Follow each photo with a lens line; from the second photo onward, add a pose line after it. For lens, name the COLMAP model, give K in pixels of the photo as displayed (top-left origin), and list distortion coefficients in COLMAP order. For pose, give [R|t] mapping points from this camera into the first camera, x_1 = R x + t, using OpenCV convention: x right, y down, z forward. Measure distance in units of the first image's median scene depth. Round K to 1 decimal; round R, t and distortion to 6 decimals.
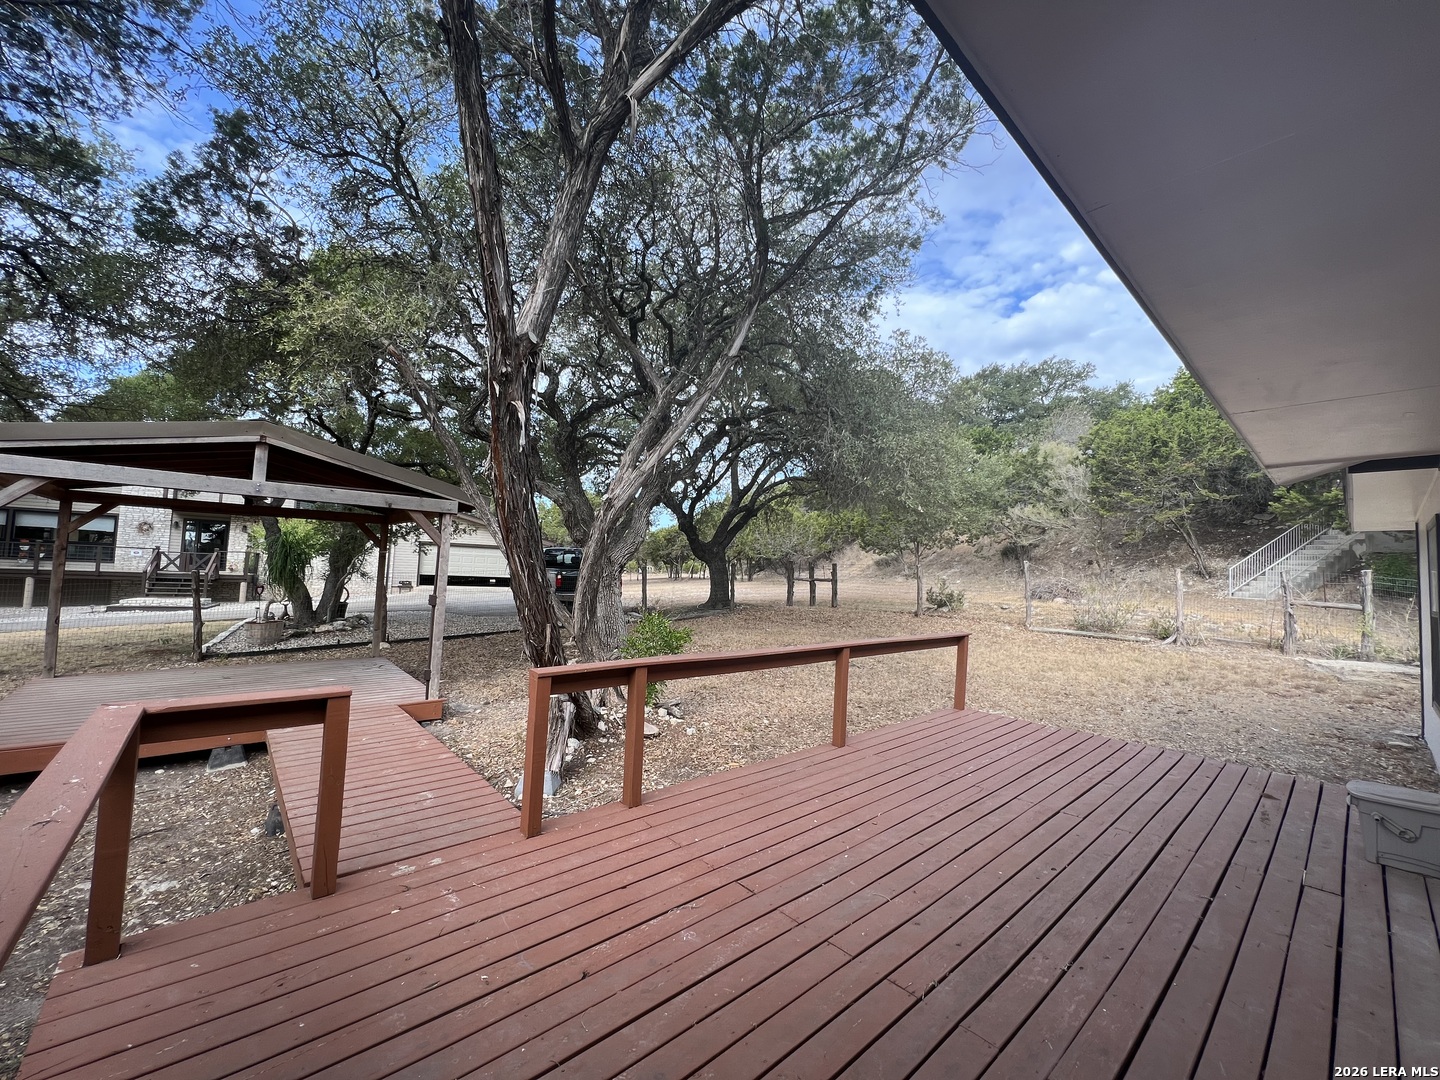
lens RADIAL K [[573.7, 0, 717.8], [0, 573.7, 540.3], [0, 0, 1]] dist [-0.004588, 0.000650]
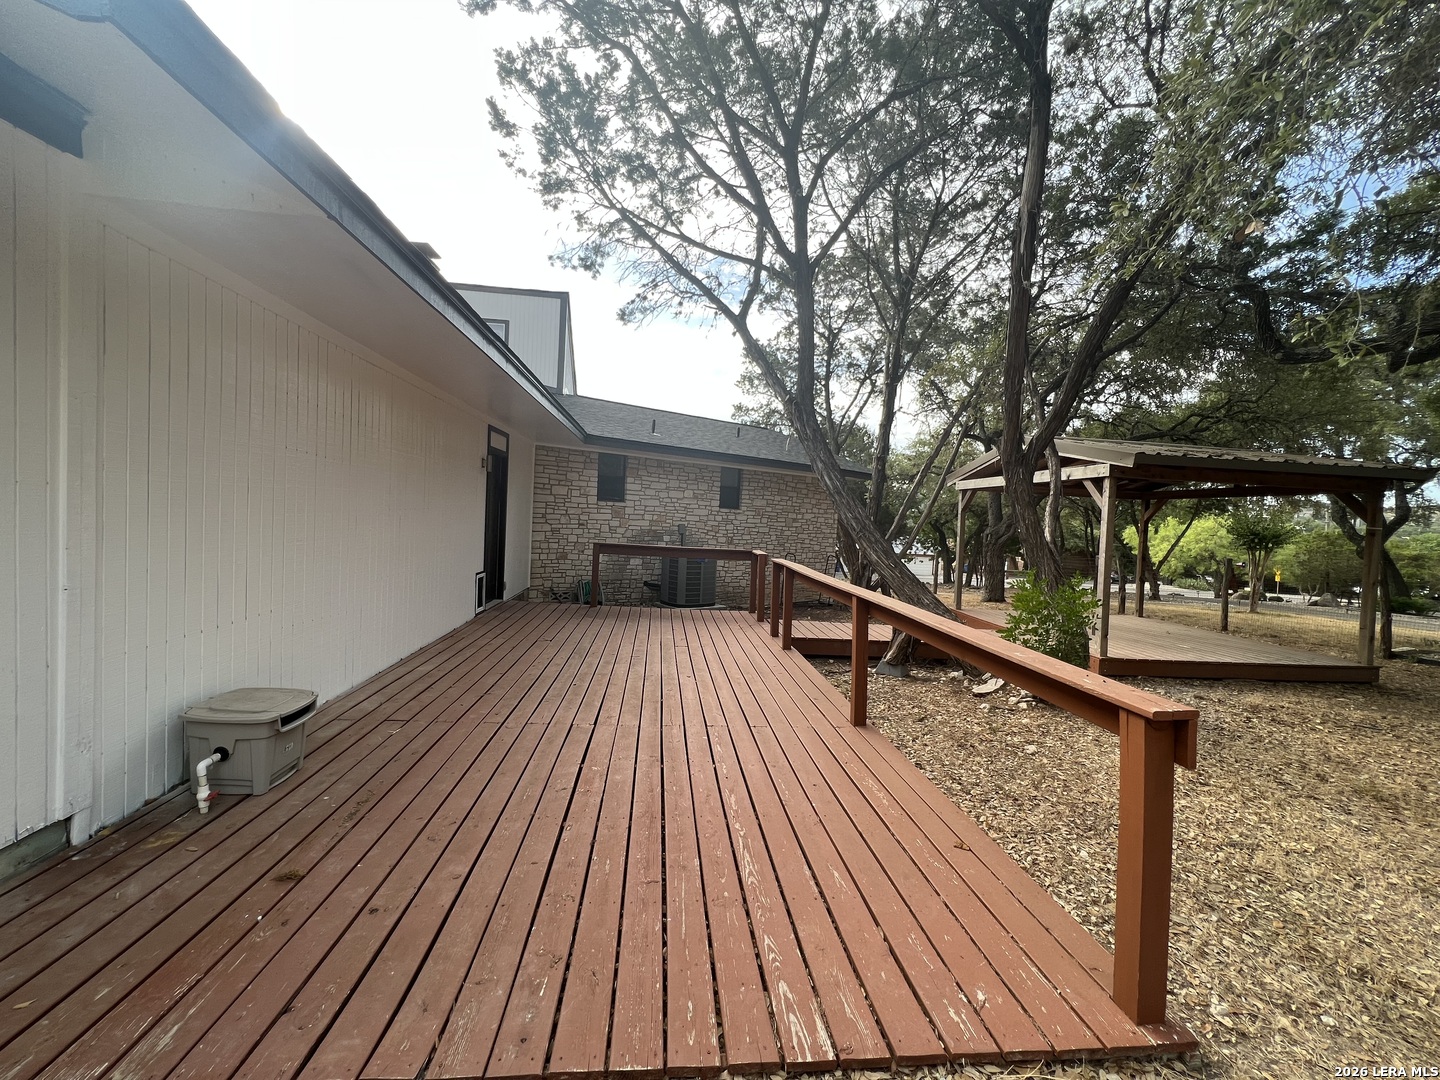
lens RADIAL K [[573.7, 0, 717.8], [0, 573.7, 540.3], [0, 0, 1]] dist [-0.004588, 0.000650]
pose [[-0.586878, -0.034872, -0.808924, 1.247004], [-0.031660, 0.999296, -0.020109, 0.174399], [0.809057, 0.013809, -0.587569, 1.701489]]
